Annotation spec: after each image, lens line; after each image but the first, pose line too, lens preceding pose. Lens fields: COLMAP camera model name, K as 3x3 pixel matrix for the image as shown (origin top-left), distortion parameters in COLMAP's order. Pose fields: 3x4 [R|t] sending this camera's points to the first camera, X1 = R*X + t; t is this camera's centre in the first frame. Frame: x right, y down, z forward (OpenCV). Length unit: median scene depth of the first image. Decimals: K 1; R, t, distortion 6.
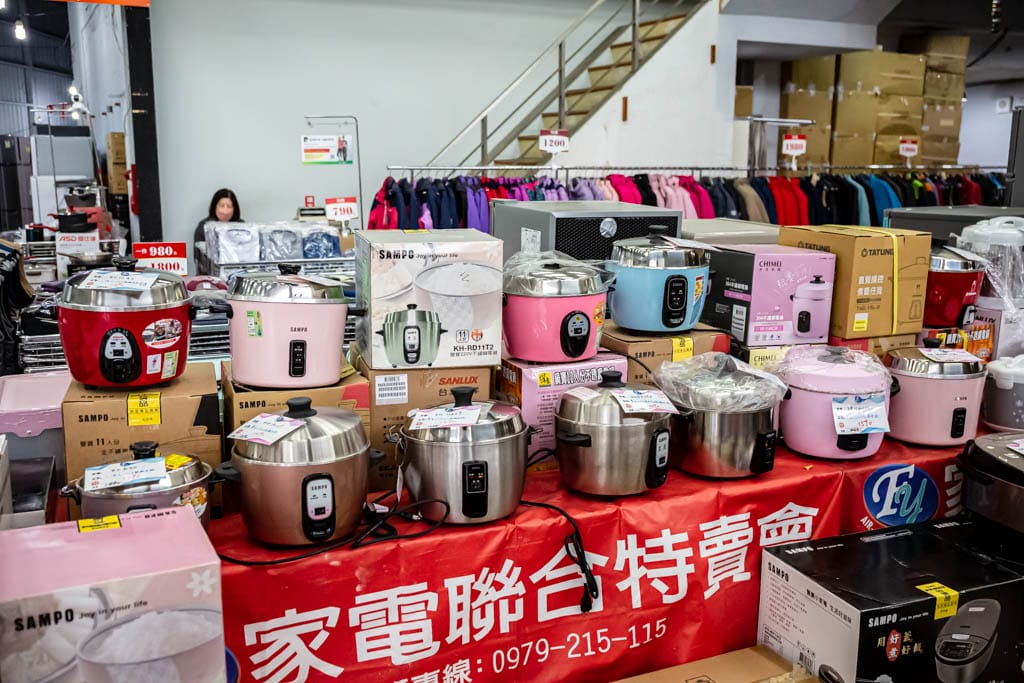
lens RADIAL K [[967.1, 0, 513.2], [0, 967.1, 349.3], [0, 0, 1]] dist [-0.055324, 0.115477]
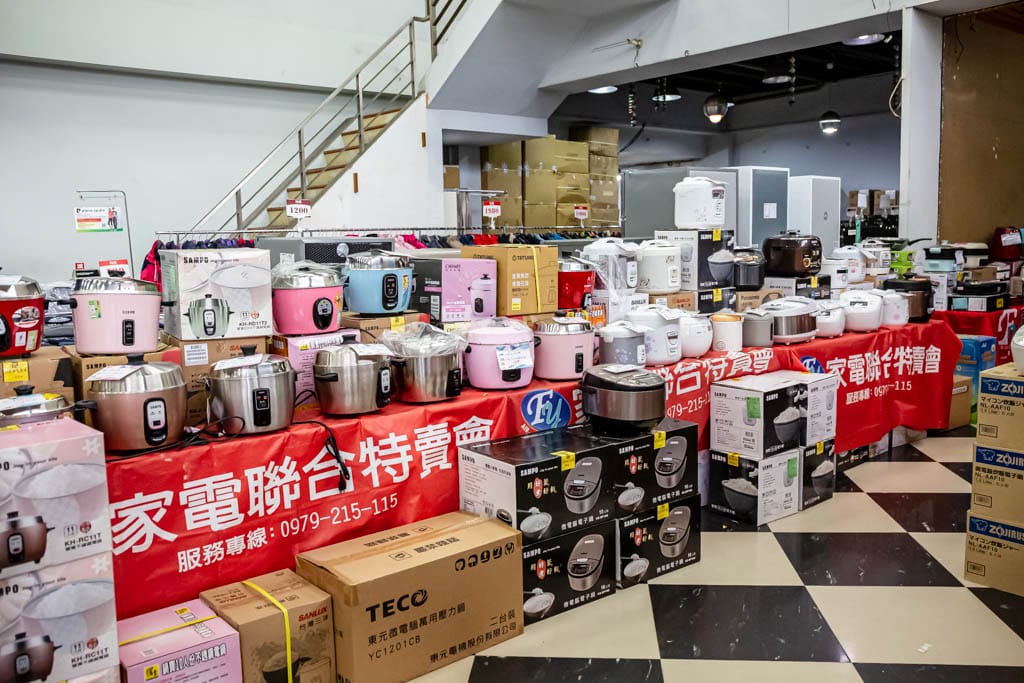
lens RADIAL K [[856.2, 0, 512.0], [0, 856.2, 341.5], [0, 0, 1]] dist [-0.079626, 0.108938]
pose [[0.959158, -0.058837, 0.276684, -0.022014], [0.078135, 0.995181, -0.059240, 0.126896], [-0.271865, 0.078439, 0.959133, -0.325211]]
